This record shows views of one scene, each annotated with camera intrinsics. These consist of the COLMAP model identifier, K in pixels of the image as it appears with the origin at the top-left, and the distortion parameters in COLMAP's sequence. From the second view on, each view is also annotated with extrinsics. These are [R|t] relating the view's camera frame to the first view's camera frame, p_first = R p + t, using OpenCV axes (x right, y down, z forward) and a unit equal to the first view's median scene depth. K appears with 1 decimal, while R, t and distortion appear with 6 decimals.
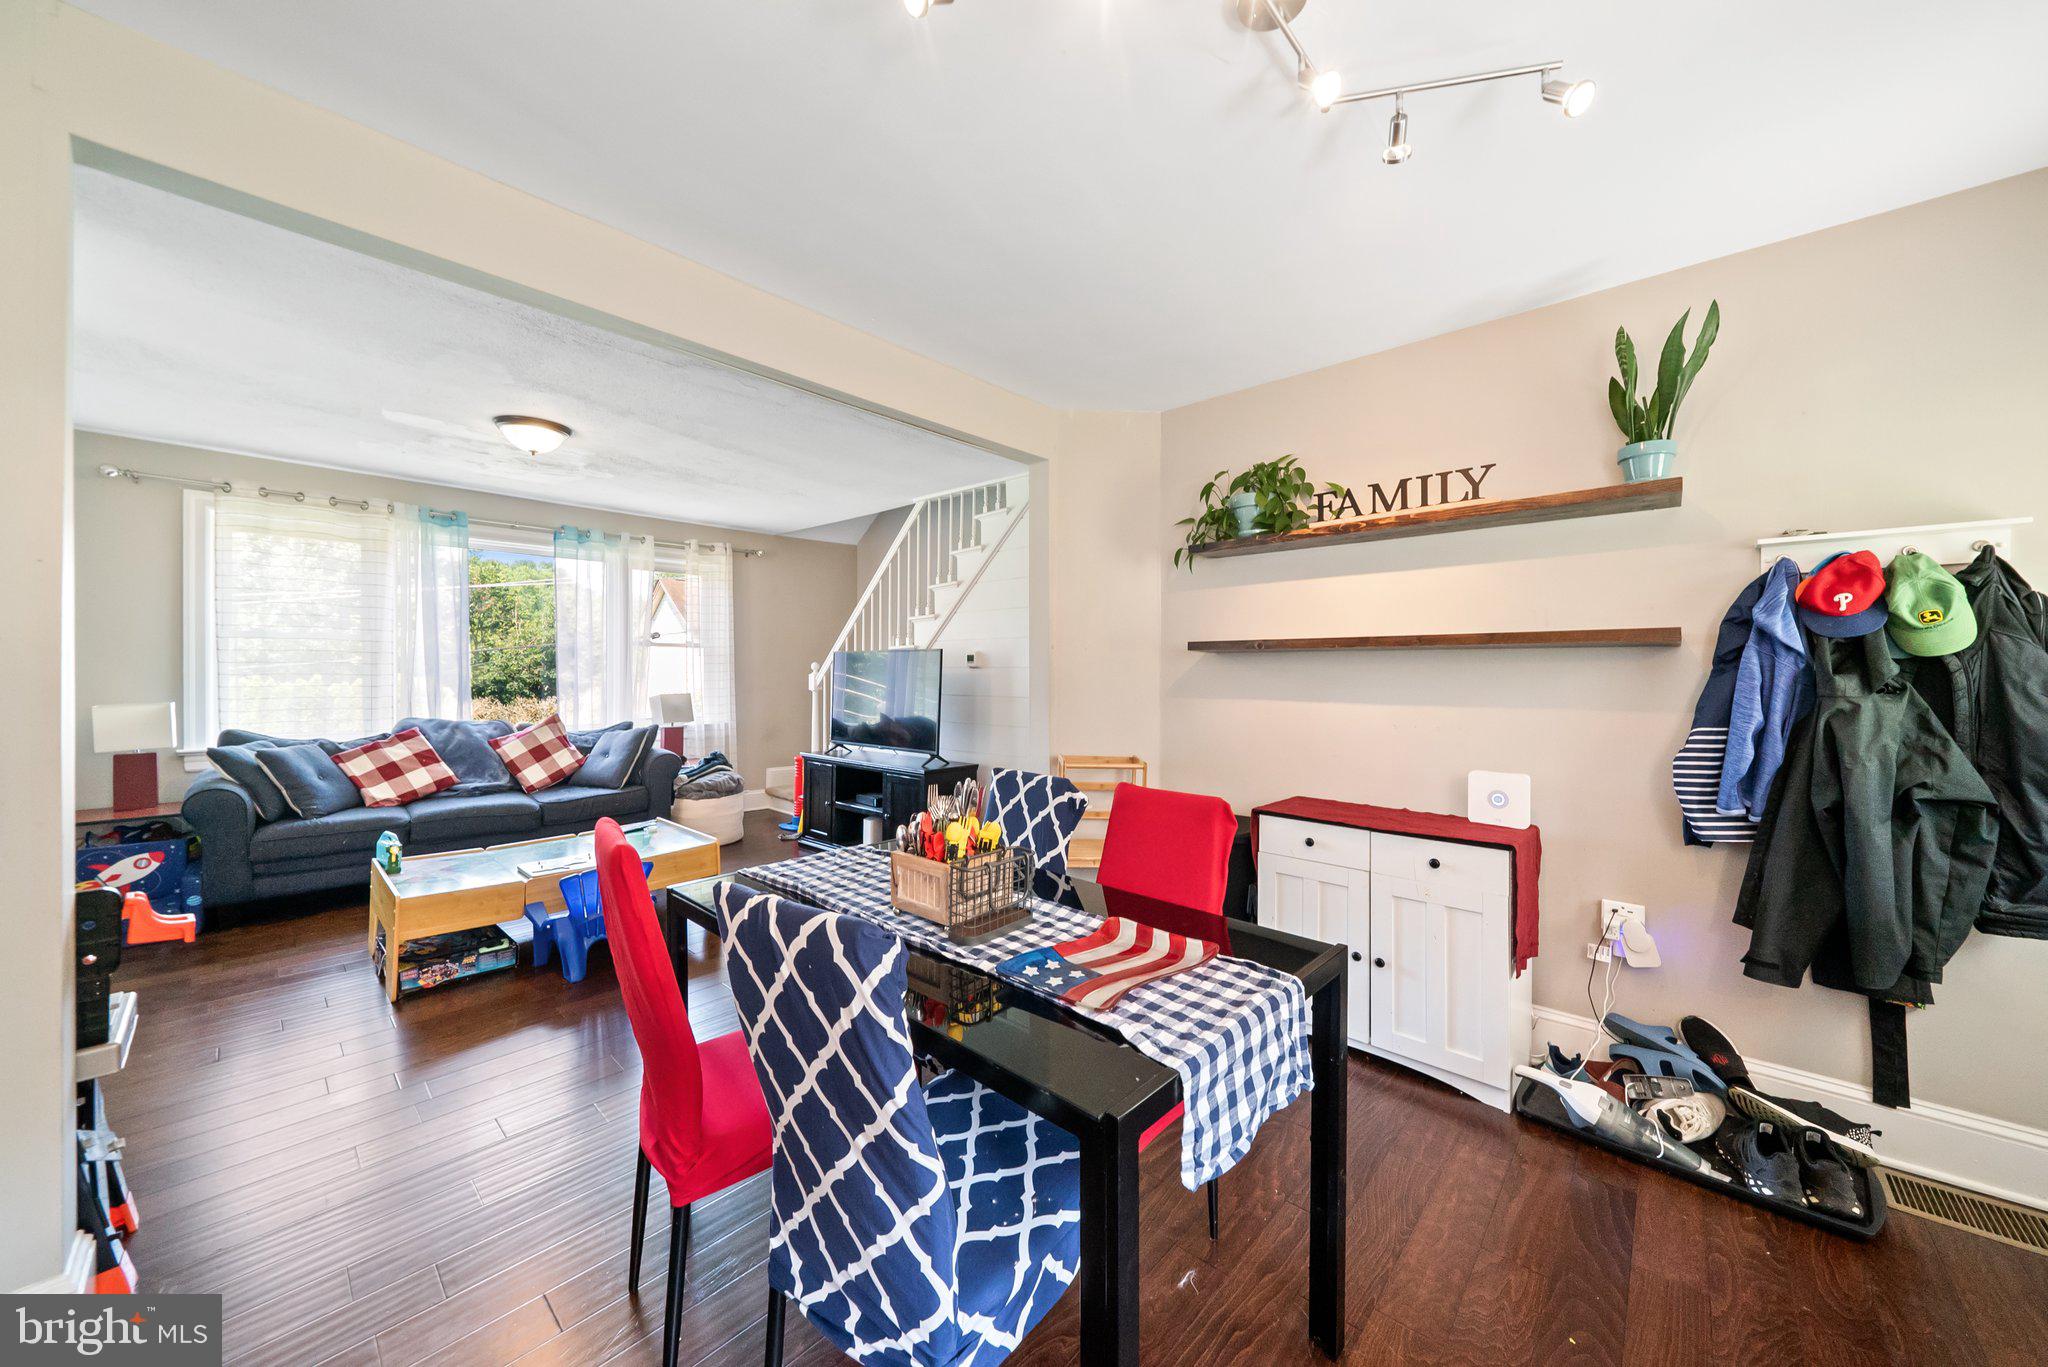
lens RADIAL K [[721.0, 0, 1043.0], [0, 721.0, 672.4], [0, 0, 1]] dist [-0.000956, 0.000010]
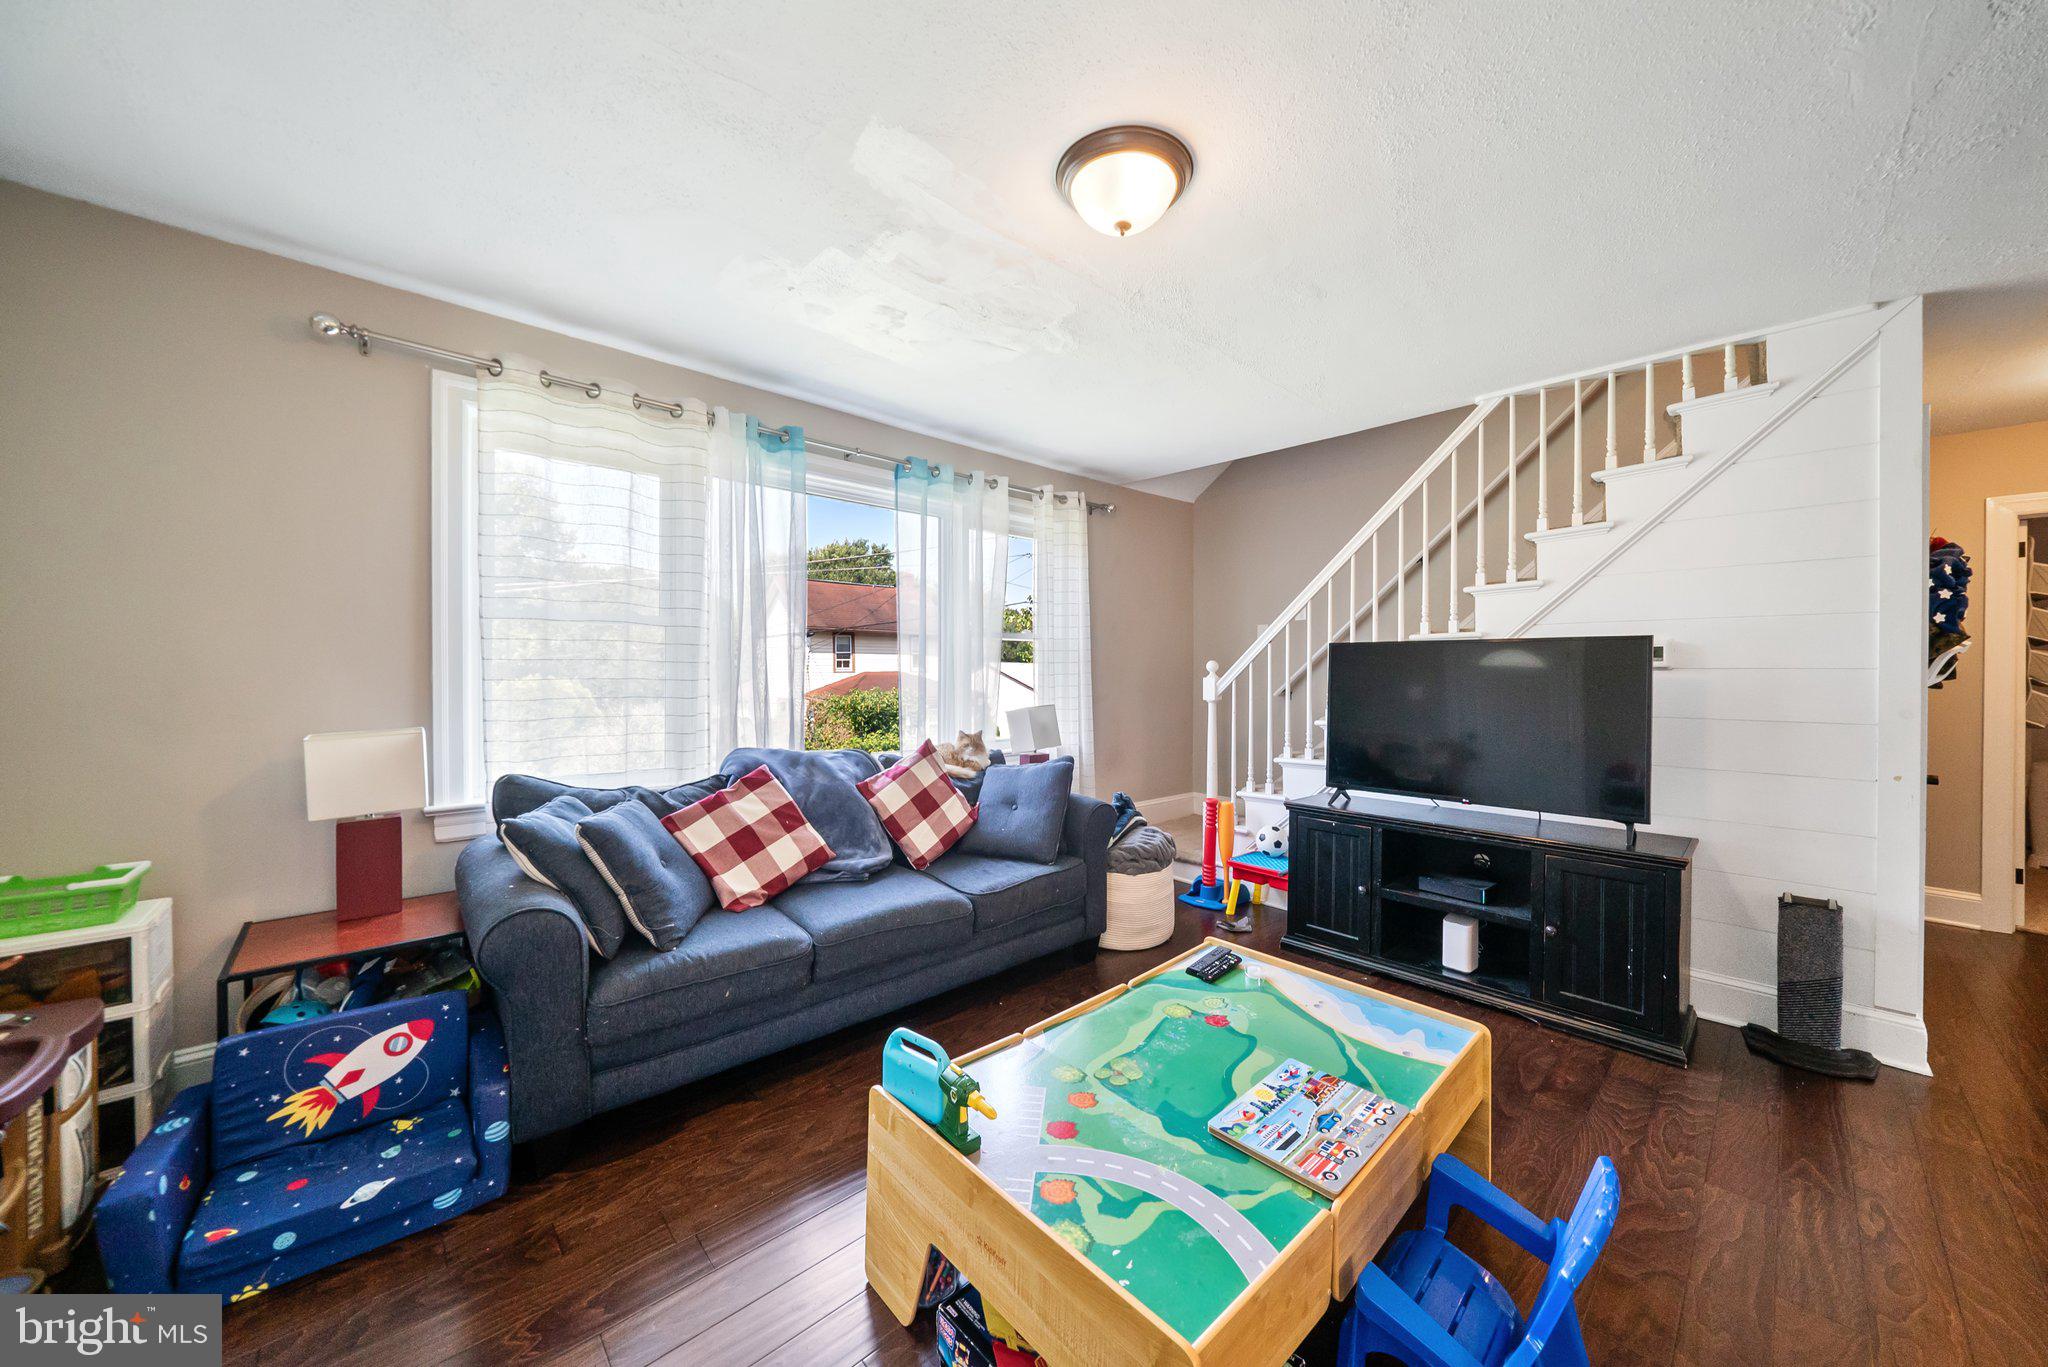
lens RADIAL K [[704.7, 0, 1034.8], [0, 704.7, 677.4], [0, 0, 1]] dist [-0.005183, -0.000190]
pose [[0.996505, 0.000551, -0.083537, -0.619874], [-0.000156, 0.999989, 0.004739, -0.001973], [0.083539, -0.004709, 0.996493, 0.441999]]
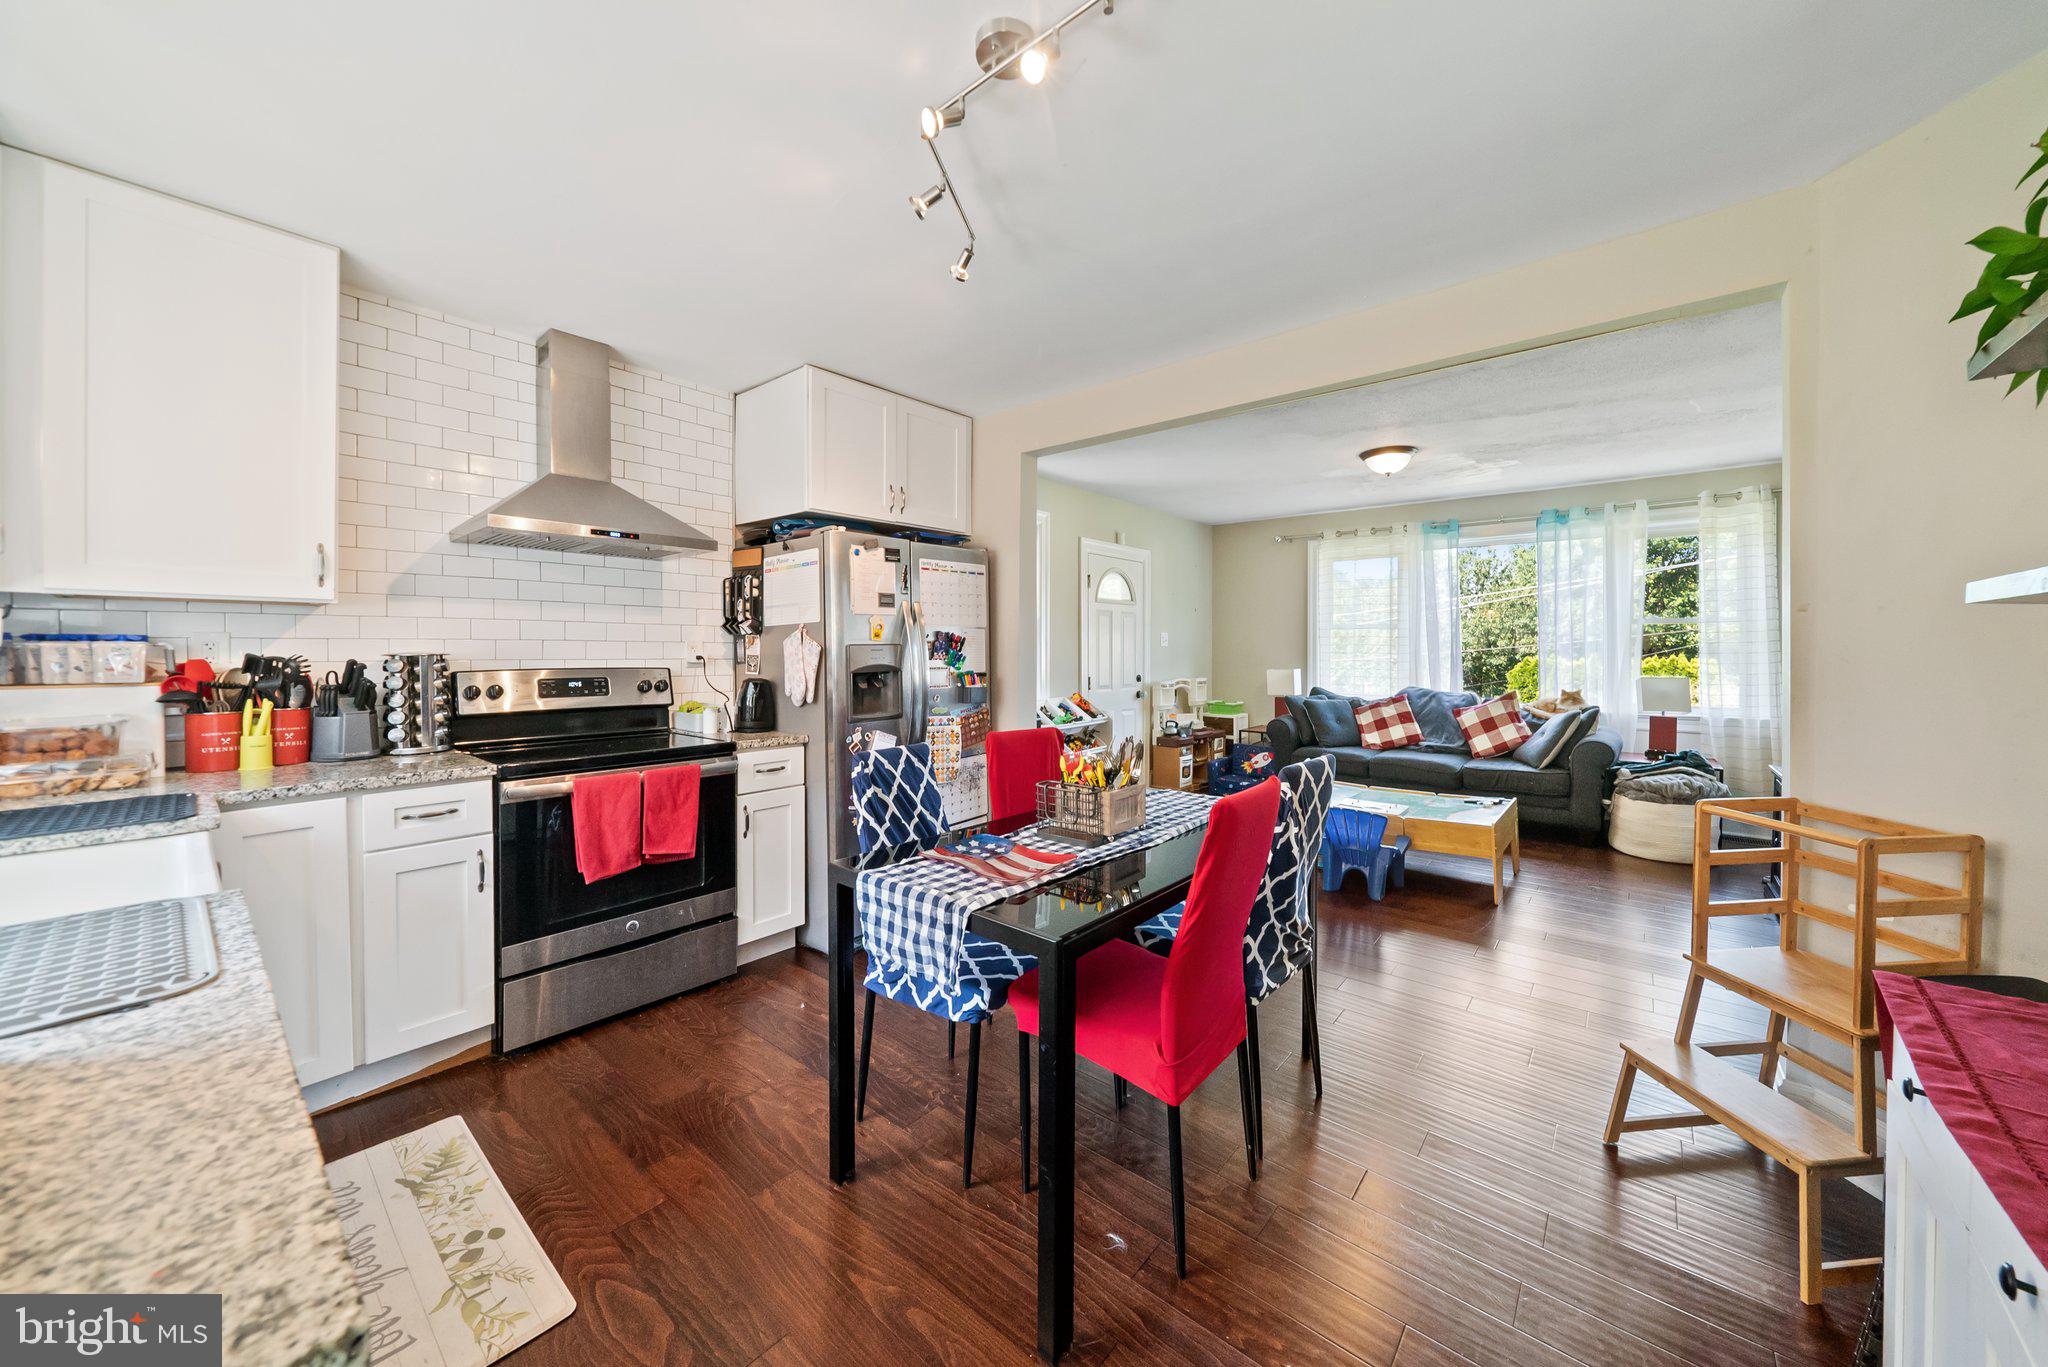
lens RADIAL K [[719.0, 0, 1035.7], [0, 719.0, 652.3], [0, 0, 1]] dist [-0.002455, -0.000146]
pose [[0.047886, 0.003933, -0.998845, 0.415188], [-0.005691, 0.999977, 0.003665, 0.000455], [0.998837, 0.005509, 0.047908, 0.283303]]
